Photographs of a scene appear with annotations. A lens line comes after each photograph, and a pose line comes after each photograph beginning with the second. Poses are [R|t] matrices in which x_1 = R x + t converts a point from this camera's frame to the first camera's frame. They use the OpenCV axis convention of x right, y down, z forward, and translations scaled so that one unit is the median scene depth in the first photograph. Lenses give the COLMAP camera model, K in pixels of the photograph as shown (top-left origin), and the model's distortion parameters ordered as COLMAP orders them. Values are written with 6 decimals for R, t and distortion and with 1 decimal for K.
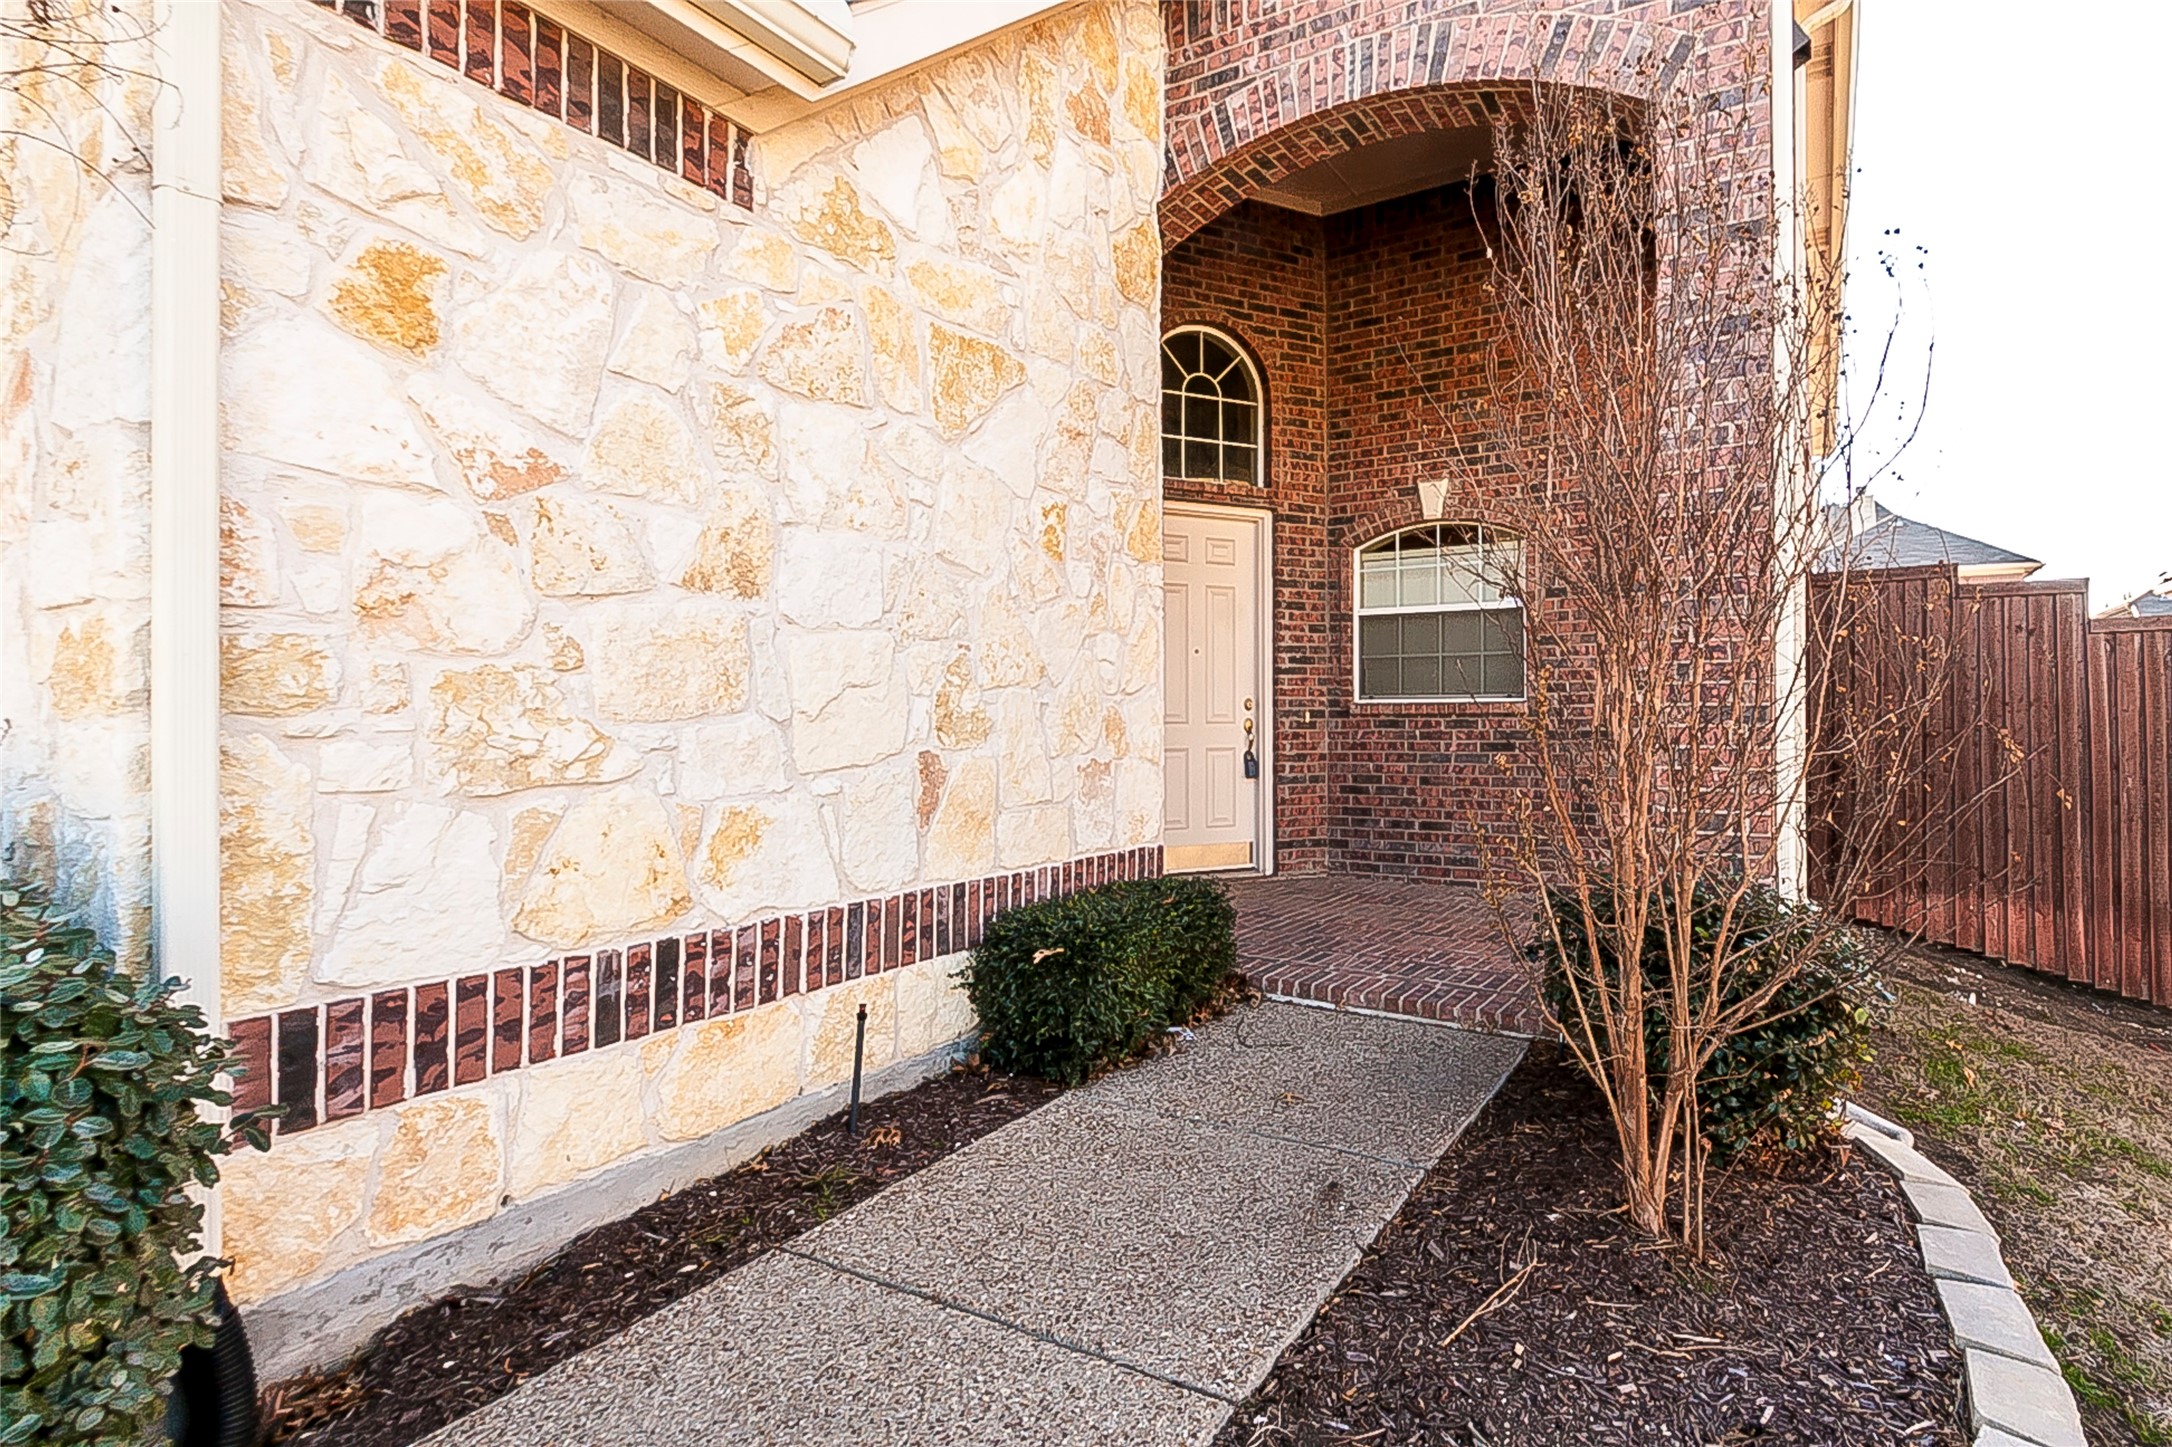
lens RADIAL K [[1144.8, 0, 1086.0], [0, 1144.8, 723.5], [0, 0, 1]] dist [-0.000198, -0.000855]
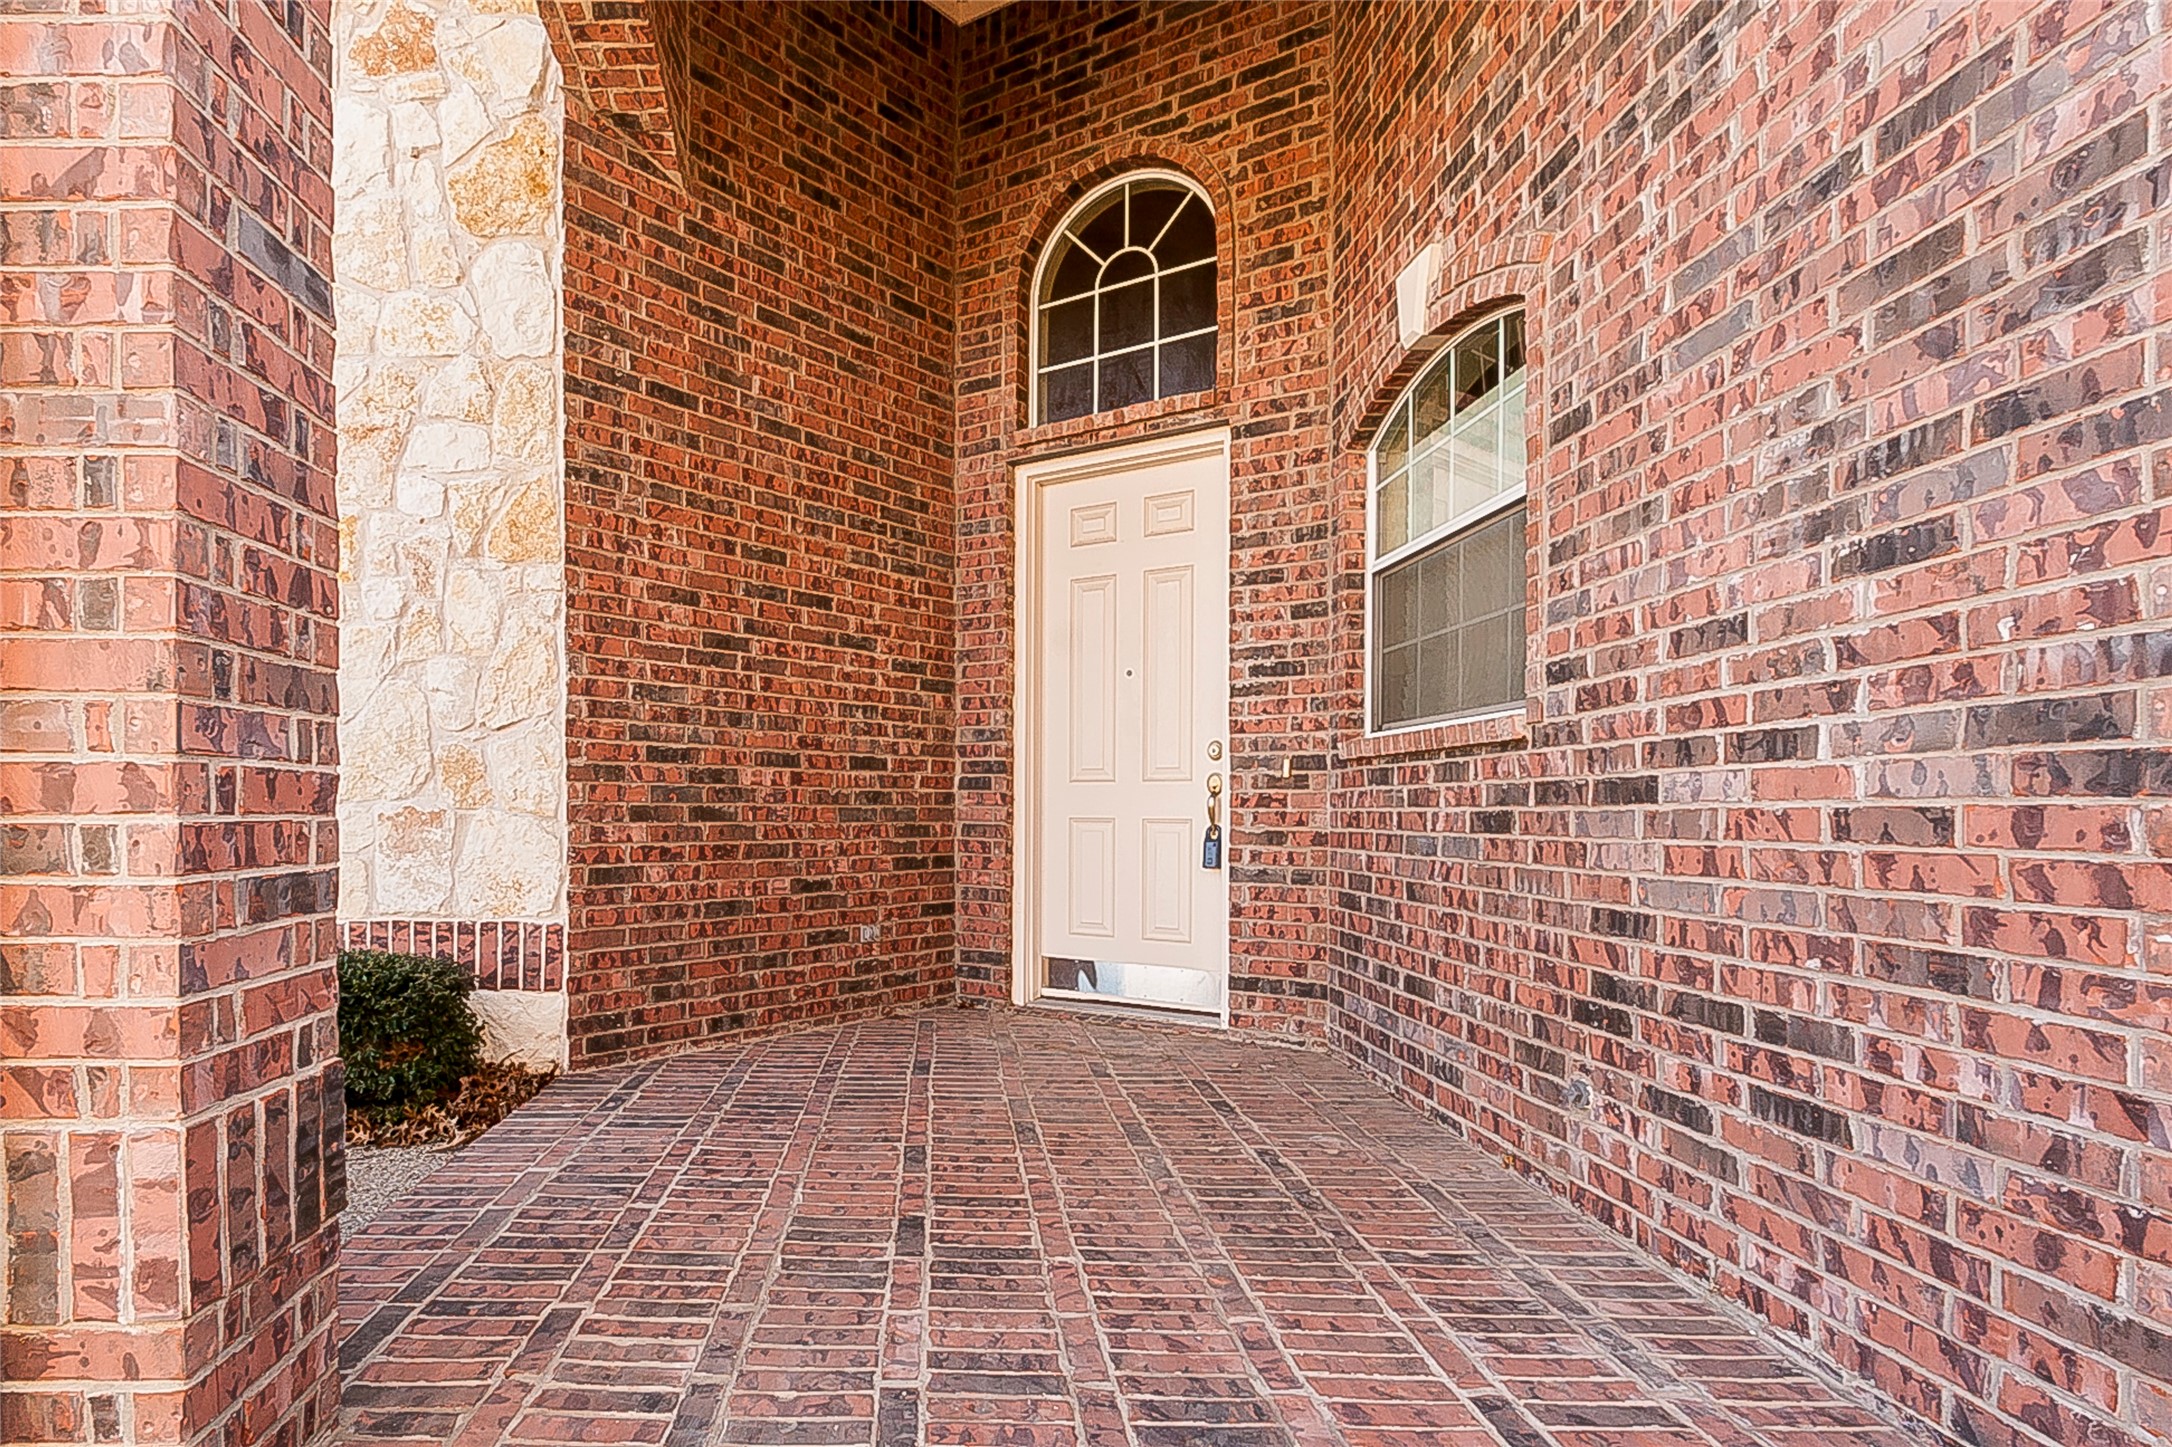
lens RADIAL K [[1062.6, 0, 1077.8], [0, 1062.6, 832.9], [0, 0, 1]] dist [0.002995, 0.000459]
pose [[0.528892, 0.023269, -0.848370, 0.598231], [-0.013000, 0.999729, 0.019316, 0.018149], [0.848590, 0.000813, 0.529051, 0.637978]]
